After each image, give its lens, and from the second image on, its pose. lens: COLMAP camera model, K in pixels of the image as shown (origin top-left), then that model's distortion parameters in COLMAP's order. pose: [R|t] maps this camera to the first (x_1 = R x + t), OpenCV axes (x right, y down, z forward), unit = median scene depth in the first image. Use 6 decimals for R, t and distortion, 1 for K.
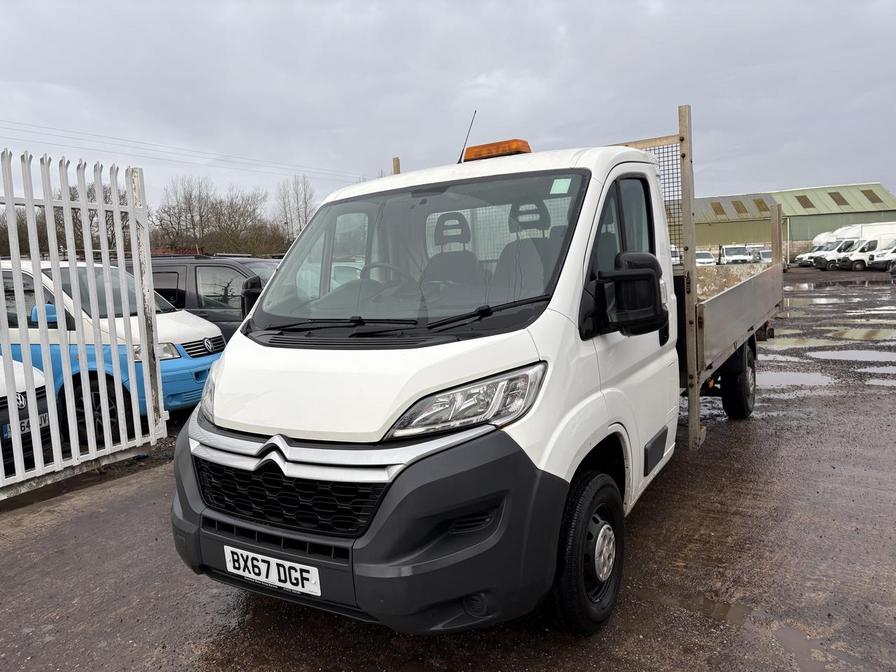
lens RADIAL K [[668.8, 0, 445.6], [0, 668.8, 335.2], [0, 0, 1]] dist [0.020165, -0.016694]
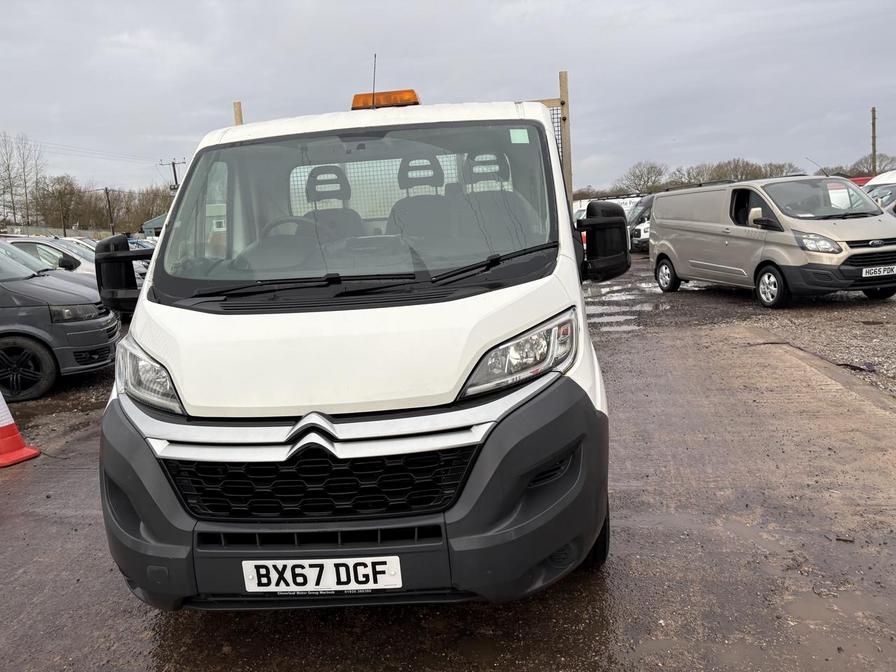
lens RADIAL K [[668.8, 0, 448.0], [0, 668.8, 335.2], [0, 0, 1]] dist [0.020165, -0.016694]
pose [[0.885875, -0.074614, 0.457885, -0.462796], [0.060734, 0.997140, 0.044986, 0.024740], [-0.459931, -0.012043, 0.887873, 0.184781]]
